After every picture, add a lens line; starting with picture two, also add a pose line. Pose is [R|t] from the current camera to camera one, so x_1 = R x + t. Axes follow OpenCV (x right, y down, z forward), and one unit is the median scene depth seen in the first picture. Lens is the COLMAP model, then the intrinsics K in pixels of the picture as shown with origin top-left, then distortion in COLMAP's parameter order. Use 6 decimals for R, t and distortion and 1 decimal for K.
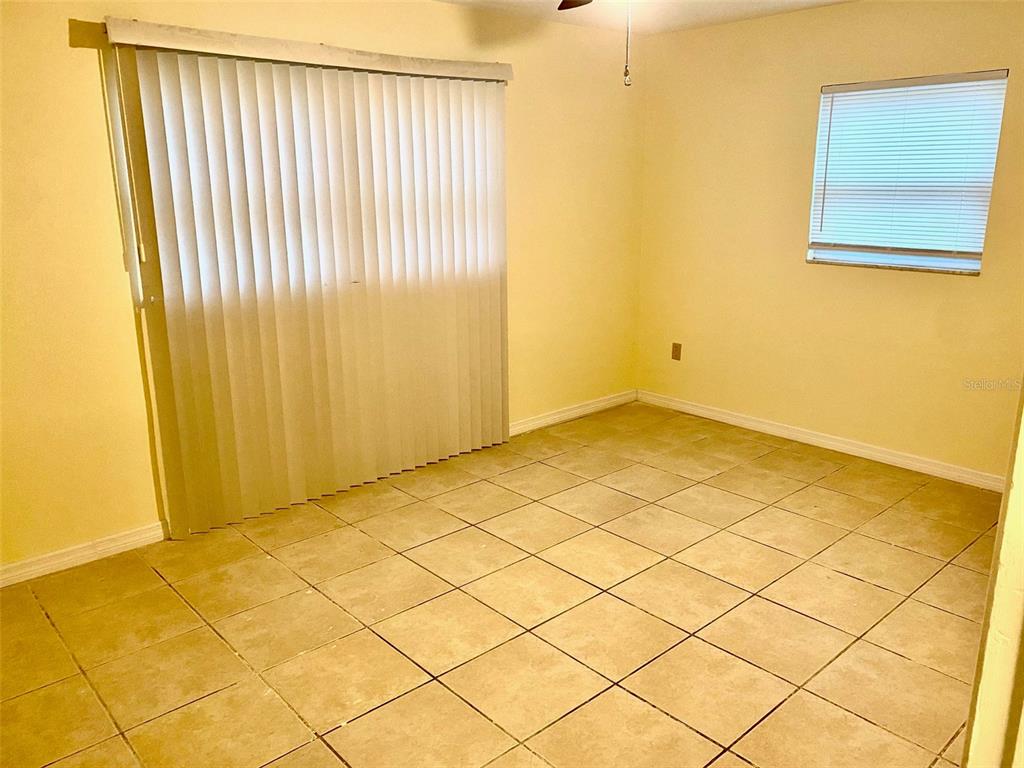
lens RADIAL K [[788.6, 0, 514.3], [0, 788.6, 384.0], [0, 0, 1]] dist [0.032509, -0.008175]
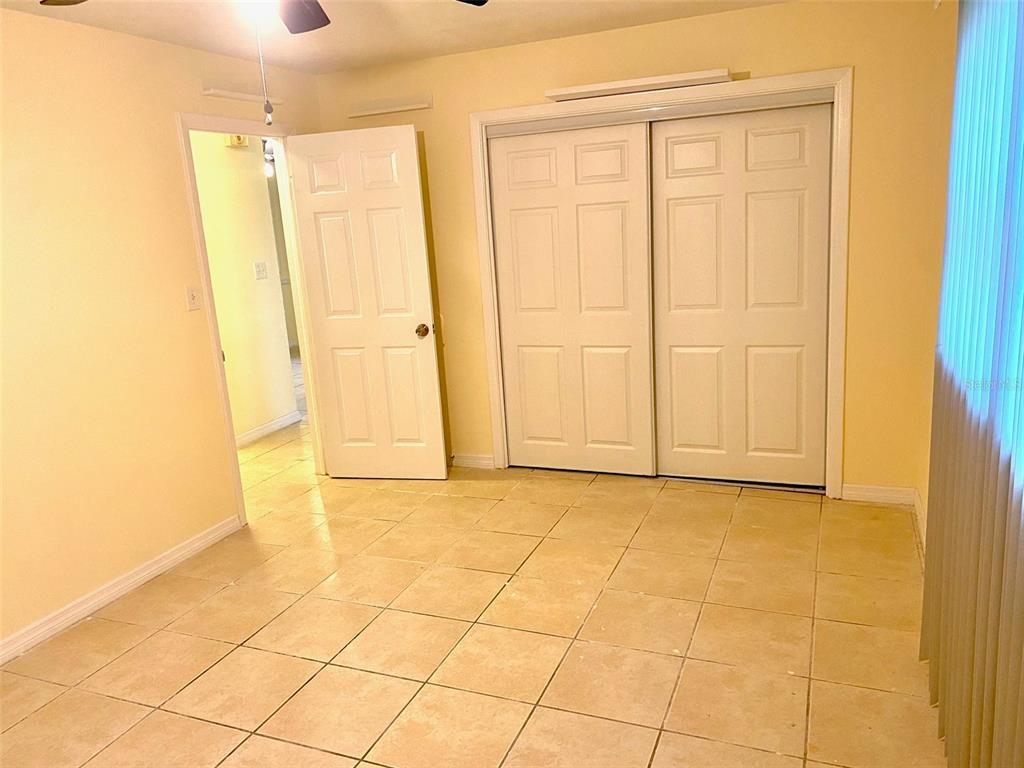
lens RADIAL K [[788.6, 0, 508.5], [0, 788.6, 381.8], [0, 0, 1]] dist [0.032509, -0.008175]
pose [[-0.898022, 0.155459, -0.411568, 0.276760], [-0.043418, 0.899606, 0.434539, -0.461738], [0.437802, 0.408095, -0.801117, 1.715403]]
